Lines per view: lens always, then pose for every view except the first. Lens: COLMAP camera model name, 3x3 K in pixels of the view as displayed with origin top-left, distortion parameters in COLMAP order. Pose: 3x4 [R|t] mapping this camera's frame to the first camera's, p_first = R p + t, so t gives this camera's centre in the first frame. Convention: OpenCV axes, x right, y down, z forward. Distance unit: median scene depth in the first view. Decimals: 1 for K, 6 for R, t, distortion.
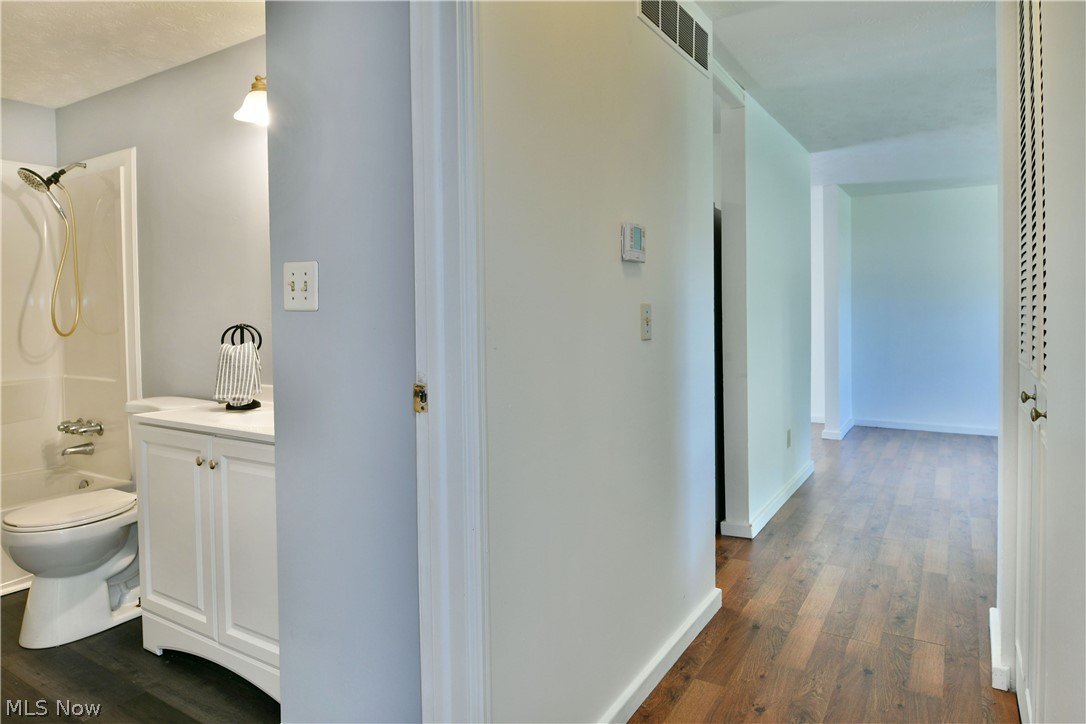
lens RADIAL K [[668.6, 0, 575.5], [0, 668.6, 329.2], [0, 0, 1]] dist [-0.010392, -0.006165]
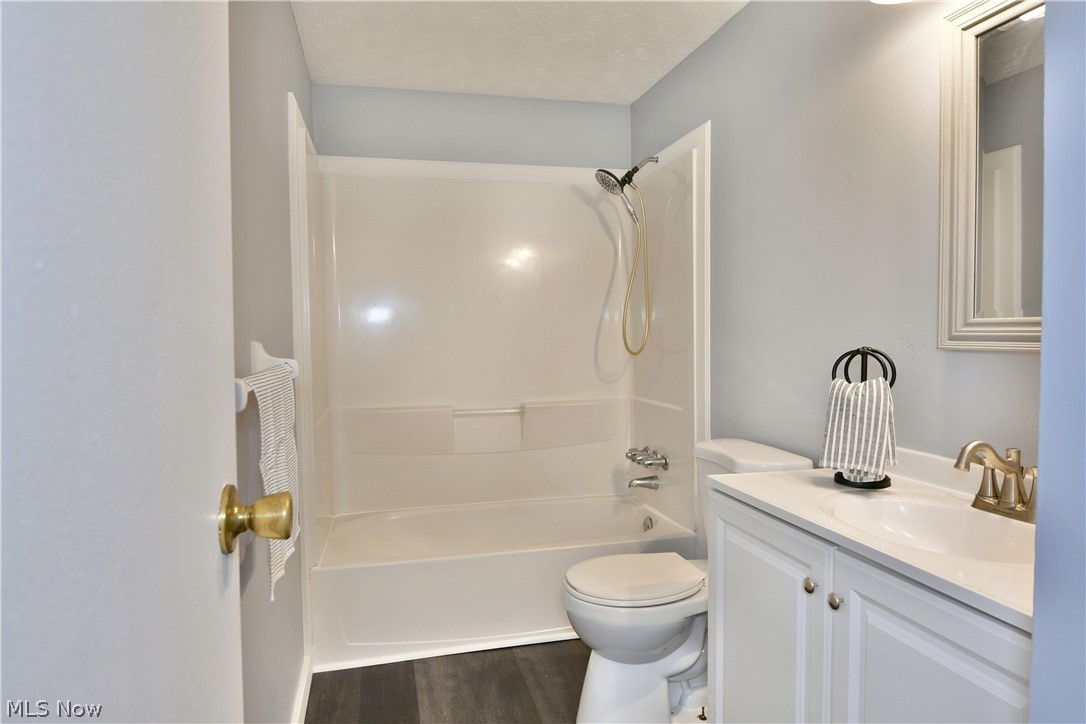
lens RADIAL K [[668.6, 0, 532.5], [0, 668.6, 361.9], [0, 0, 1]] dist [-0.010392, -0.006165]
pose [[0.683837, 0.035021, -0.728794, -0.253496], [-0.016068, 0.999328, 0.032944, -0.009328], [0.729458, -0.010818, 0.683941, 0.346660]]
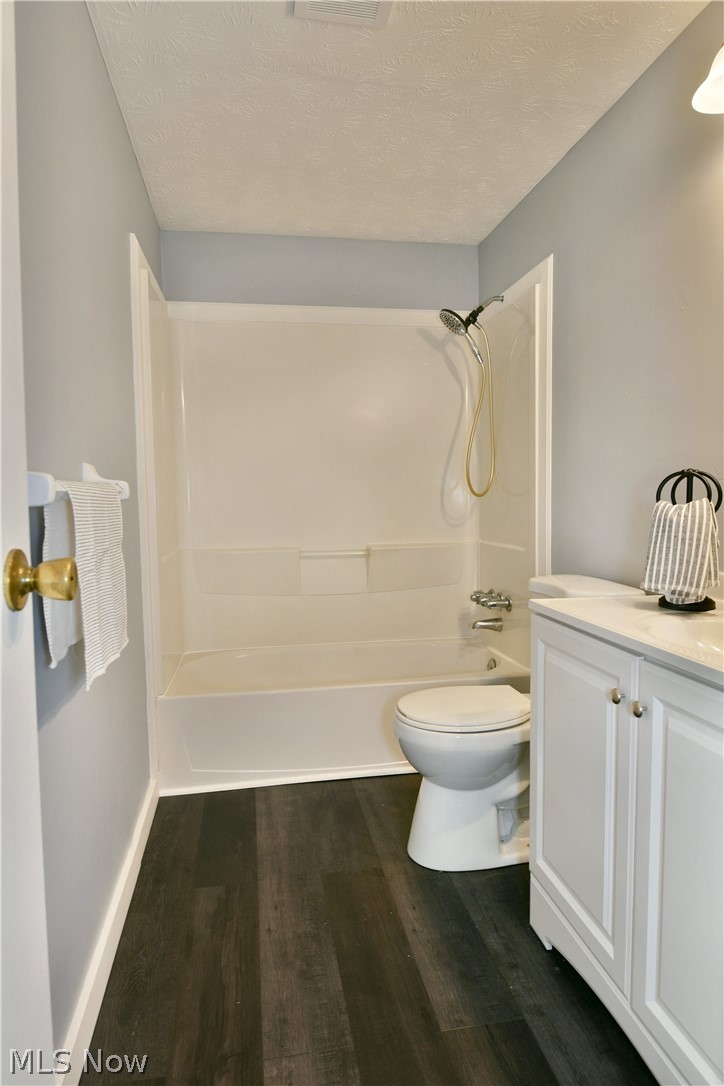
lens RADIAL K [[668.6, 0, 359.5], [0, 668.6, 543.5], [0, 0, 1]] dist [-0.010392, -0.006165]
pose [[0.634878, 0.056207, -0.770565, -0.214254], [-0.015082, 0.998062, 0.060376, 0.026568], [0.772465, -0.026710, 0.634496, 0.370974]]
